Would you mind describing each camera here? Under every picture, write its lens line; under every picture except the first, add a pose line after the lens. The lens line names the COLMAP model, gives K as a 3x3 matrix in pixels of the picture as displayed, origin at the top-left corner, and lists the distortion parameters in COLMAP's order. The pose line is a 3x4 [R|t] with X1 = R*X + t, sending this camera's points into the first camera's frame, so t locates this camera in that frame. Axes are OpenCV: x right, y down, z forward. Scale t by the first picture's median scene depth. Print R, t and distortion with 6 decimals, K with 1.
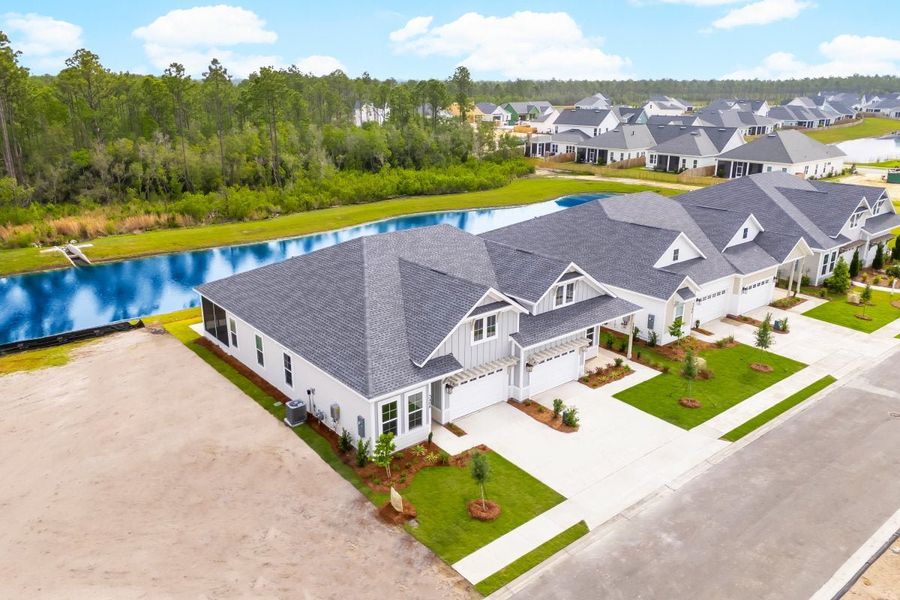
lens RADIAL K [[666.2, 0, 448.5], [0, 666.2, 278.8], [0, 0, 1]] dist [0.054340, -0.006876]
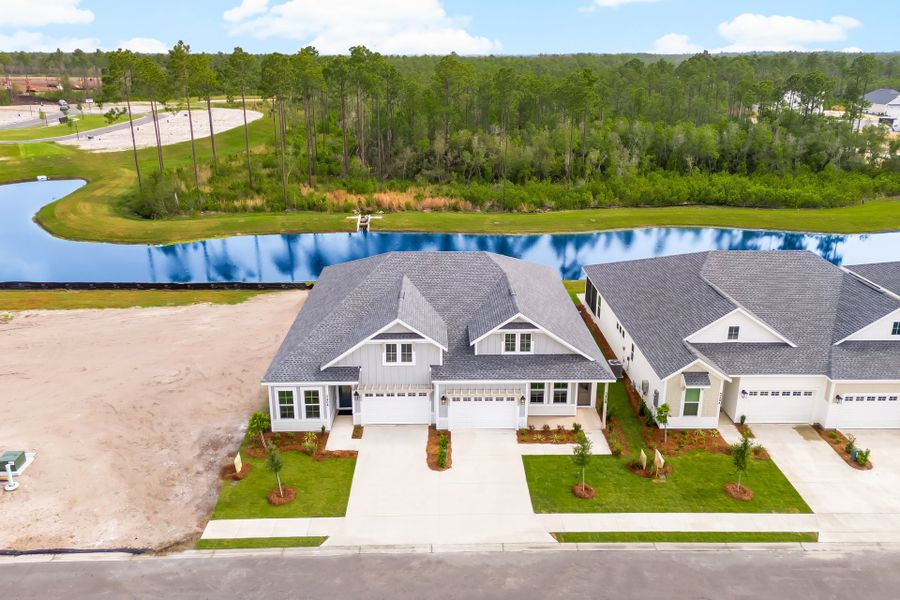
lens RADIAL K [[666.2, 0, 448.5], [0, 666.2, 278.8], [0, 0, 1]] dist [0.054340, -0.006876]
pose [[0.783828, 0.190552, -0.591020, 0.633131], [-0.169231, 0.981279, 0.091937, -0.137631], [0.597474, 0.027956, 0.801401, 0.134223]]
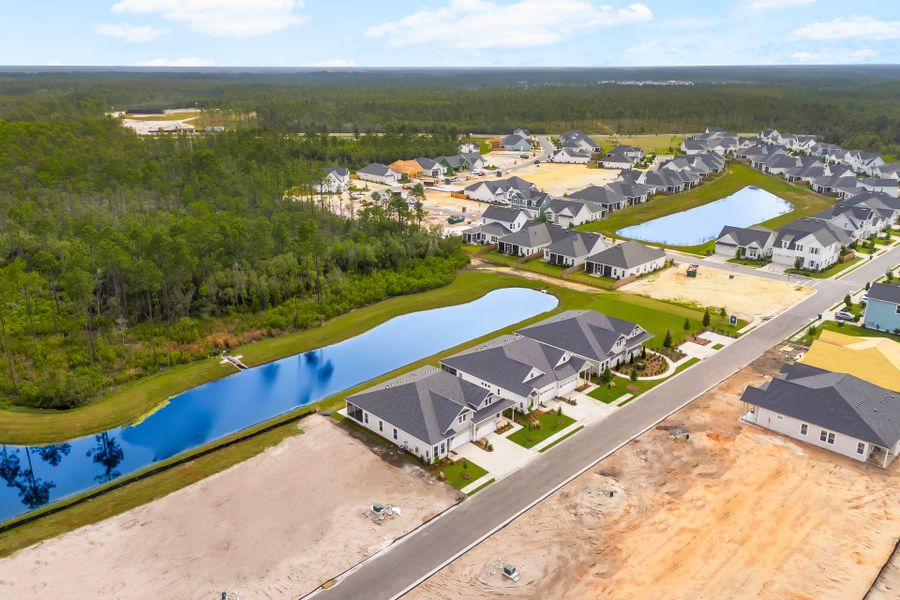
lens RADIAL K [[677.0, 0, 428.6], [0, 677.0, 298.0], [0, 0, 1]] dist [0.130735, -0.001069]
pose [[0.996992, -0.031639, 0.070756, -0.256160], [0.028672, 0.998682, 0.042561, -0.521461], [-0.072009, -0.040405, 0.996585, -1.754617]]
